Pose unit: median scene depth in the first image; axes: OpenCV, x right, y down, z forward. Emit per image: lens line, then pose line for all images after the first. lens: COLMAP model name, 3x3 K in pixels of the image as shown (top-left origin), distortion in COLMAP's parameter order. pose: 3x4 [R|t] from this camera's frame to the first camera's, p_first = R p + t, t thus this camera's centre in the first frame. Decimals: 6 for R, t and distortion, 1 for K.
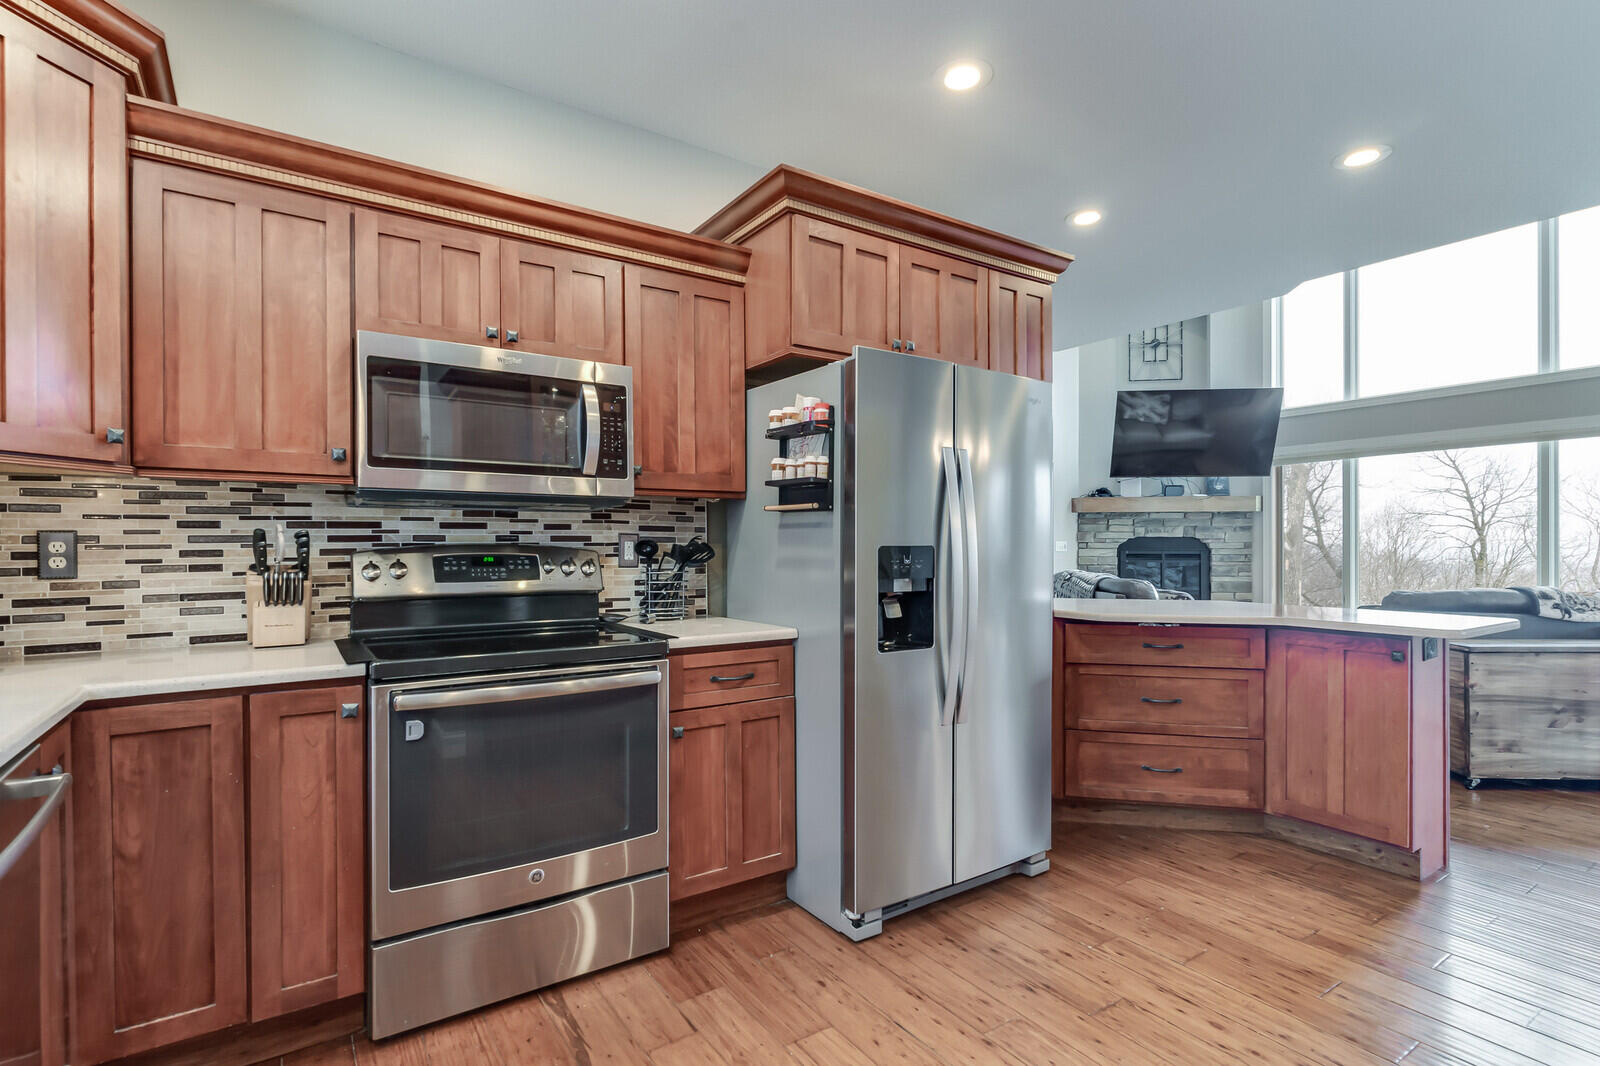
lens RADIAL K [[773.1, 0, 790.1], [0, 773.1, 547.8], [0, 0, 1]] dist [0.004302, 0.000074]
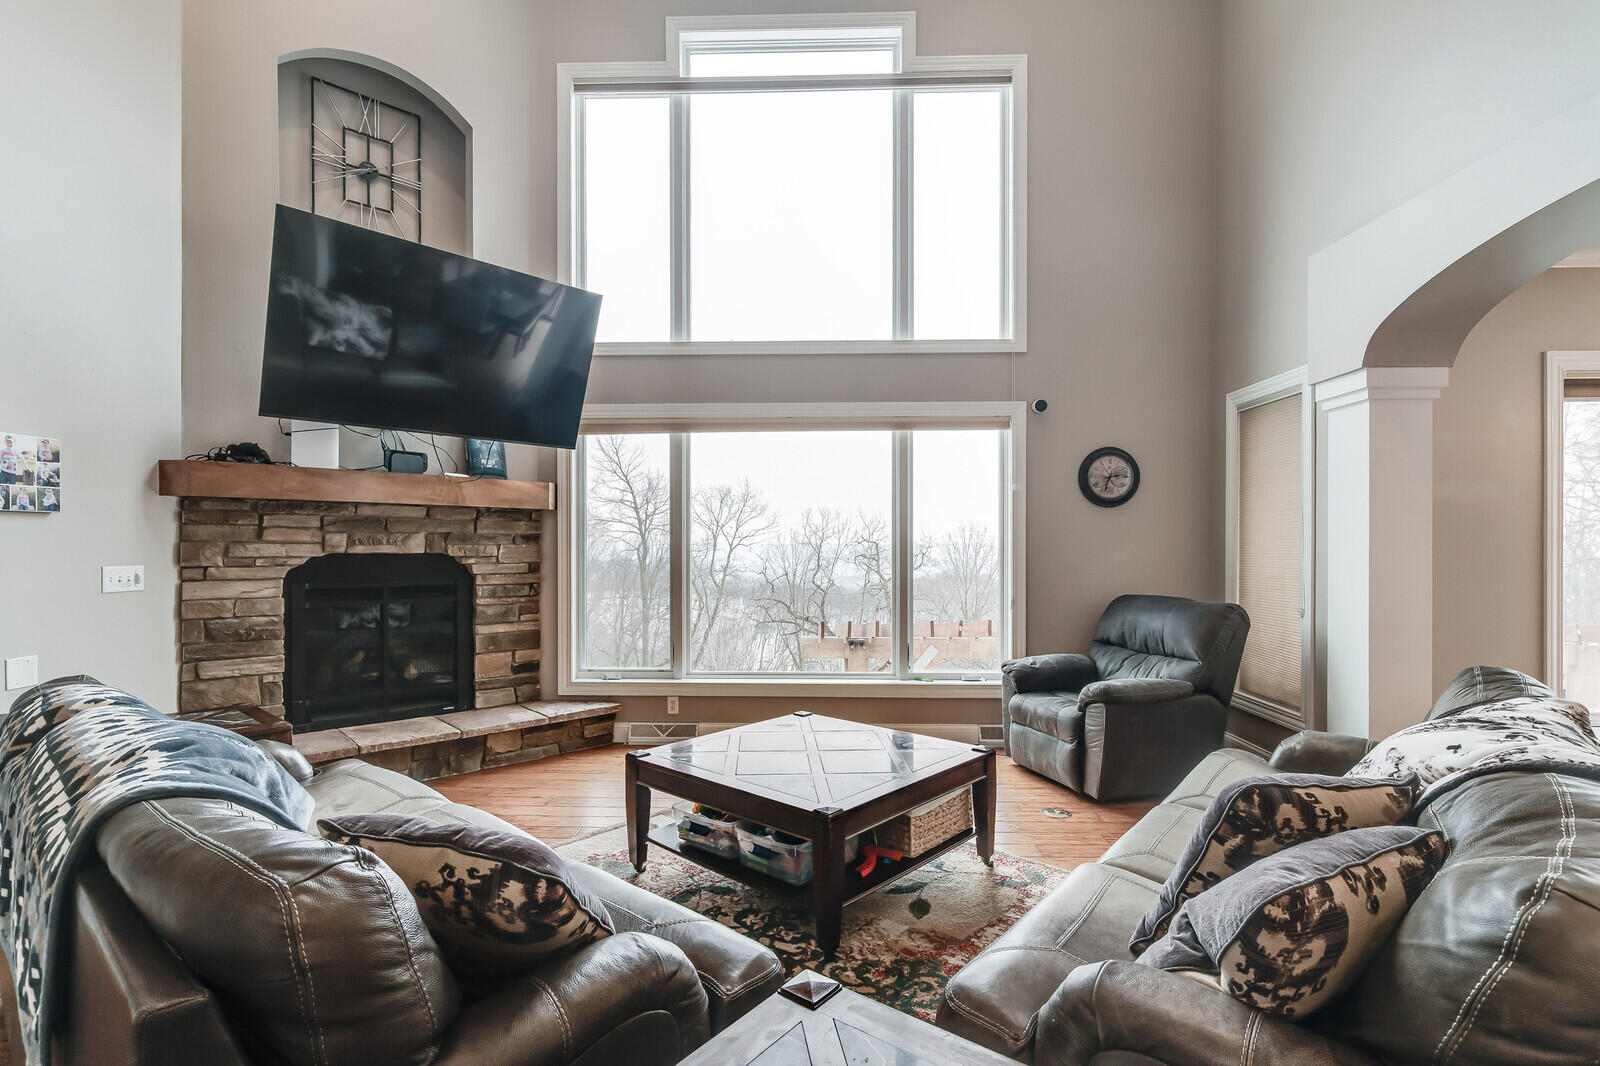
lens RADIAL K [[773.8, 0, 795.9], [0, 773.8, 549.8], [0, 0, 1]] dist [0.000835, -0.001669]
pose [[0.580380, -0.002865, 0.814341, 0.233364], [0.000693, 0.999995, 0.003025, -0.018169], [-0.814345, -0.001191, 0.580379, 0.504071]]
